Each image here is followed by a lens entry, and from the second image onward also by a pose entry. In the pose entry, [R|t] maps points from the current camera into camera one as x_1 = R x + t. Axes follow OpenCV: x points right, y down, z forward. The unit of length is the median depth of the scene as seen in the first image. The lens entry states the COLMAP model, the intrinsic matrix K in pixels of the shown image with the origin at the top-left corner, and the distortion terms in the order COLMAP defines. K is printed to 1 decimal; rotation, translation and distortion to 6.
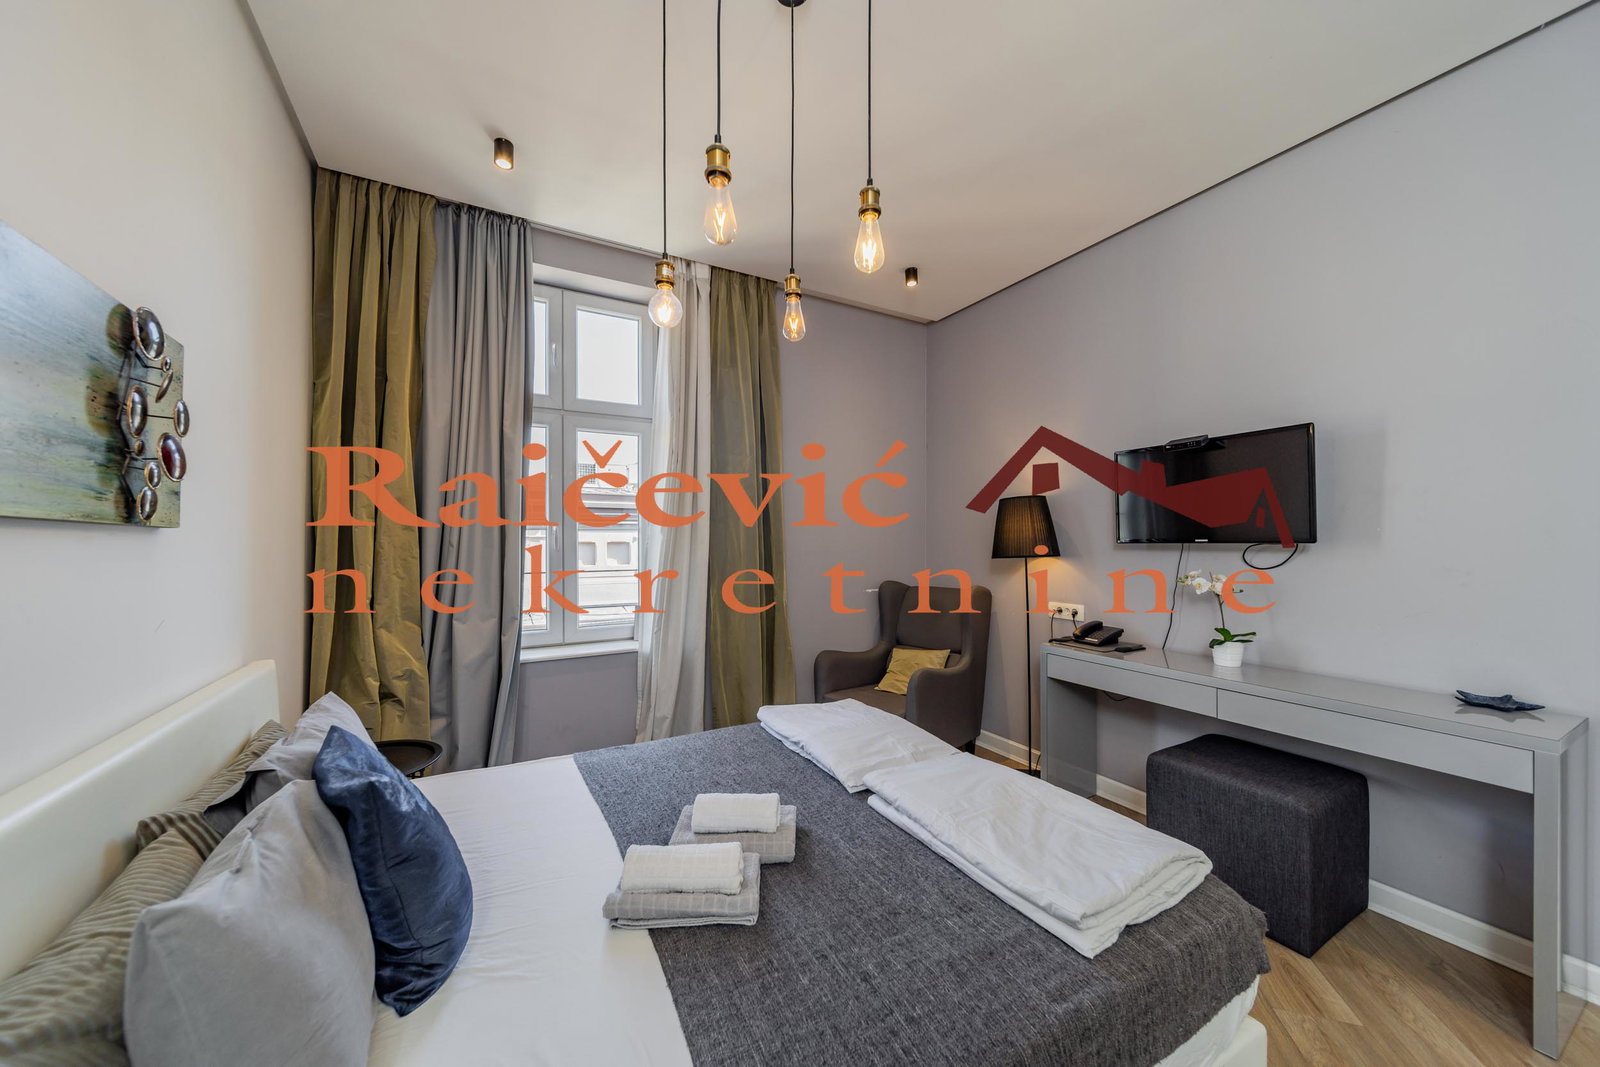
lens RADIAL K [[557.7, 0, 801.3], [0, 557.7, 534.6], [0, 0, 1]] dist [0.001458, -0.001029]
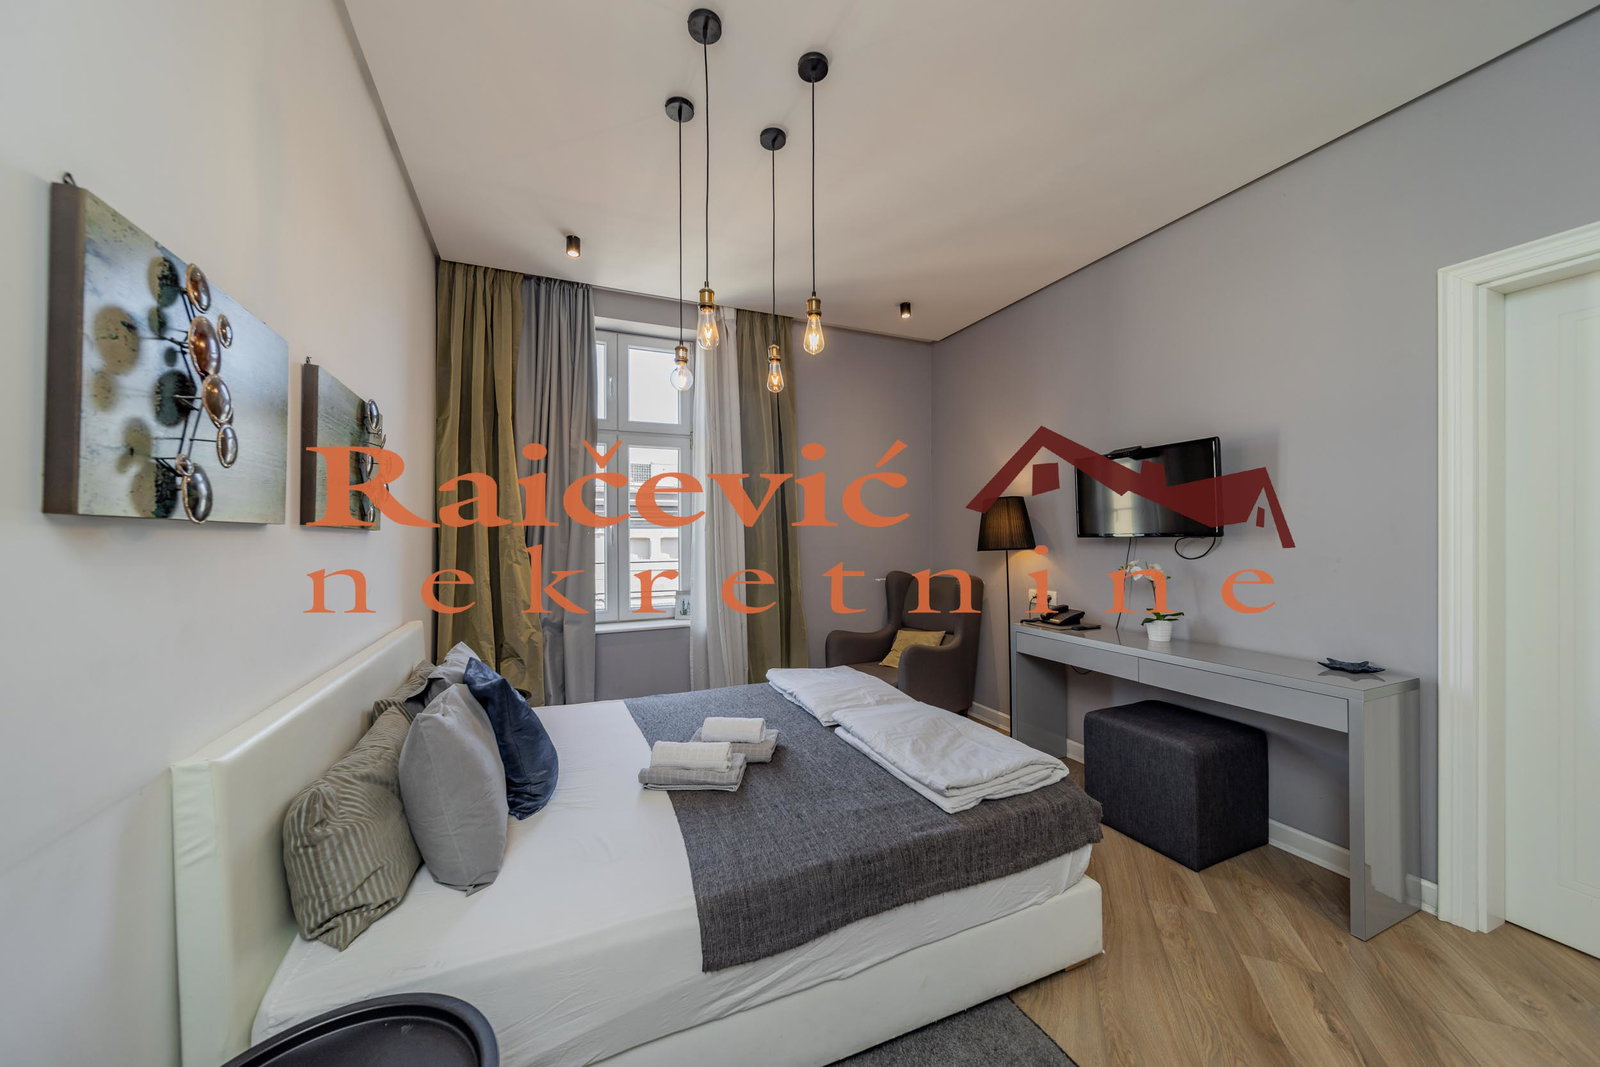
lens RADIAL K [[557.7, 0, 802.2], [0, 557.7, 522.5], [0, 0, 1]] dist [0.001458, -0.001029]
pose [[0.995781, -0.005980, -0.091562, 0.150379], [0.004854, 0.999910, -0.012519, -0.005589], [0.091629, 0.012022, 0.995721, -0.313574]]
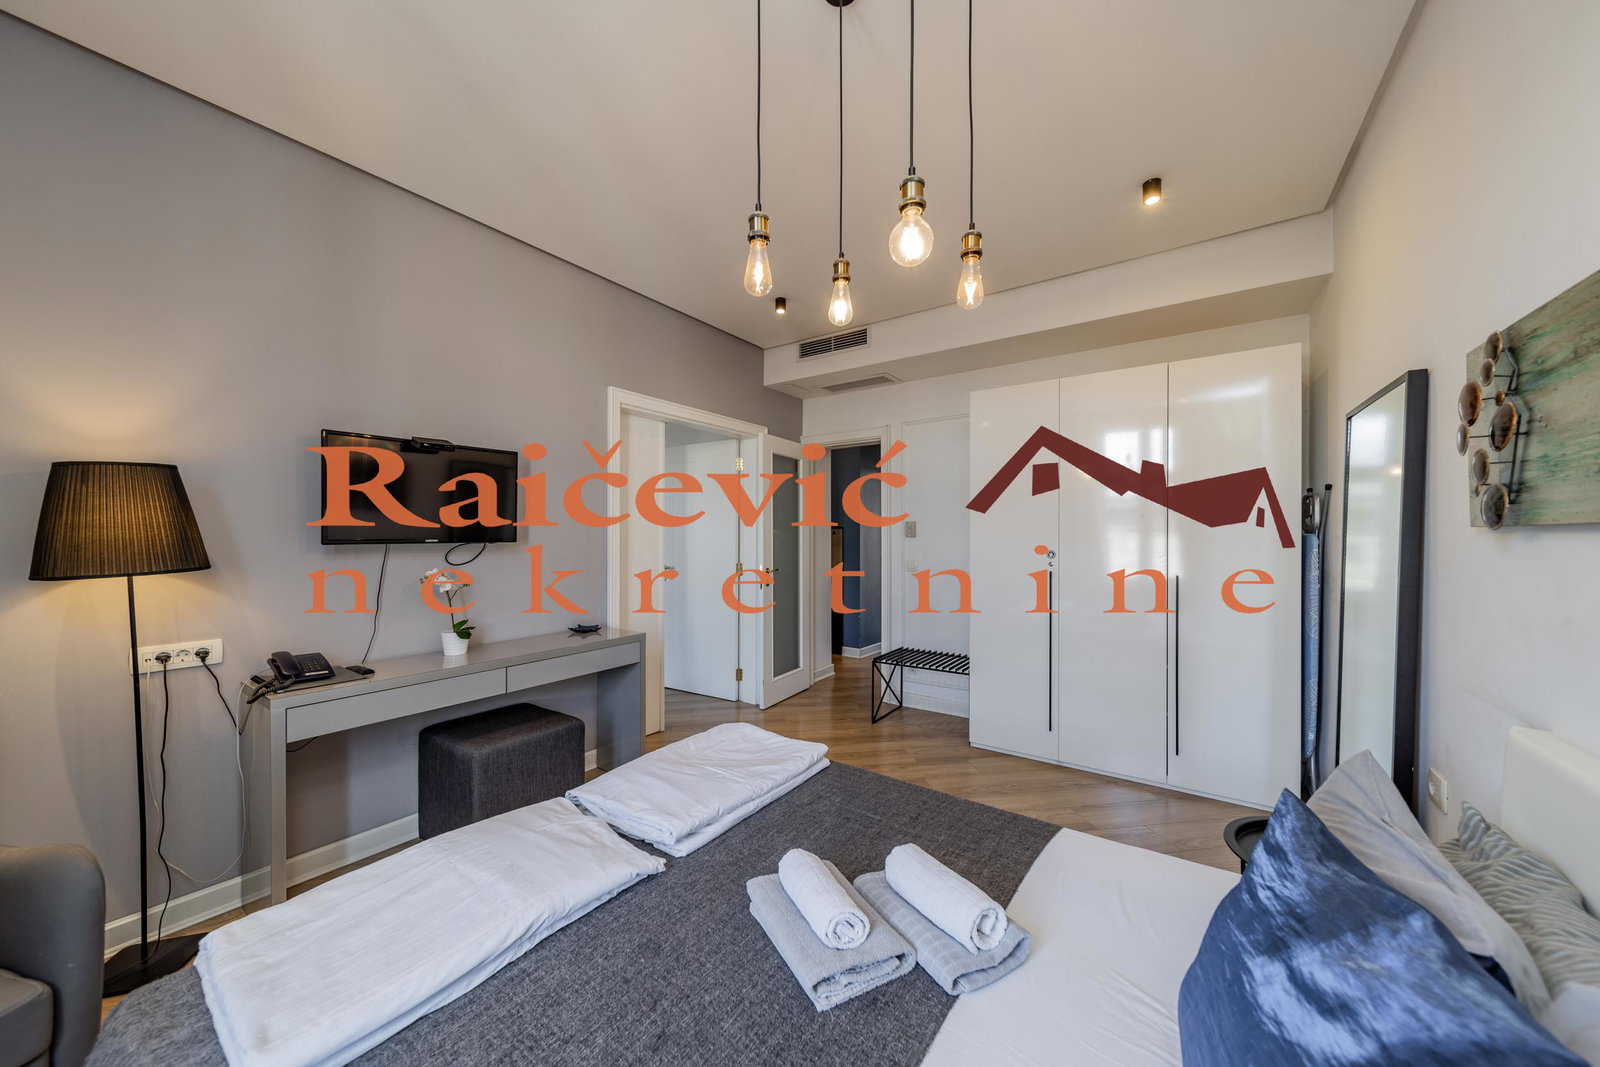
lens RADIAL K [[557.7, 0, 796.6], [0, 557.7, 532.9], [0, 0, 1]] dist [0.001458, -0.001029]
pose [[-0.428941, 0.009986, 0.903277, -0.635021], [-0.001086, 0.999932, -0.011570, 0.010893], [-0.903332, -0.005944, -0.428901, 1.087268]]
